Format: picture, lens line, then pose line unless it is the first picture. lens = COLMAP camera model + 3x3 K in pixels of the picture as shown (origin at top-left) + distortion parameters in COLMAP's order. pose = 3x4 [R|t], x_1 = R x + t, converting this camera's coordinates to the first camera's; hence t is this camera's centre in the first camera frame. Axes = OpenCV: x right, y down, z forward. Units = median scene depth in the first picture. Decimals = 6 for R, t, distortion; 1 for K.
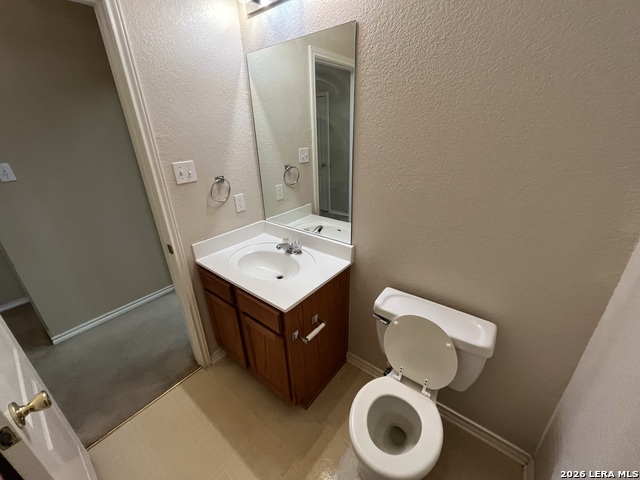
lens RADIAL K [[261.4, 0, 320.0], [0, 261.4, 240.0], [0, 0, 1]] dist [-0.003717, 0.000075]
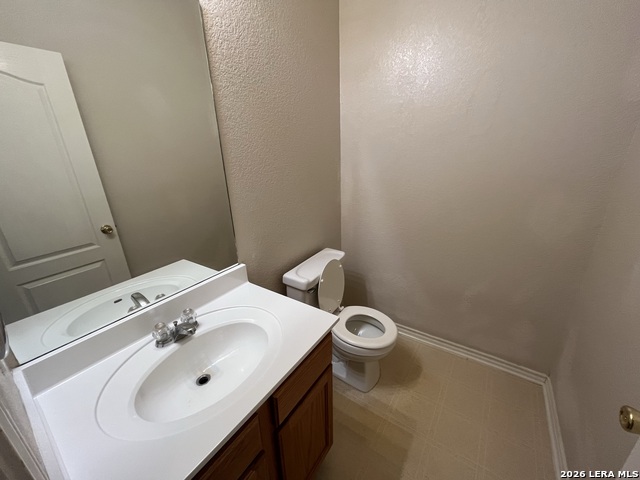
lens RADIAL K [[259.7, 0, 320.0], [0, 259.7, 240.0], [0, 0, 1]] dist [-0.000451, 0.000080]
pose [[-0.079242, -0.306180, 0.948670, -0.616655], [0.430408, 0.847877, 0.309602, -0.179346], [-0.899149, 0.432848, 0.064595, 0.612691]]
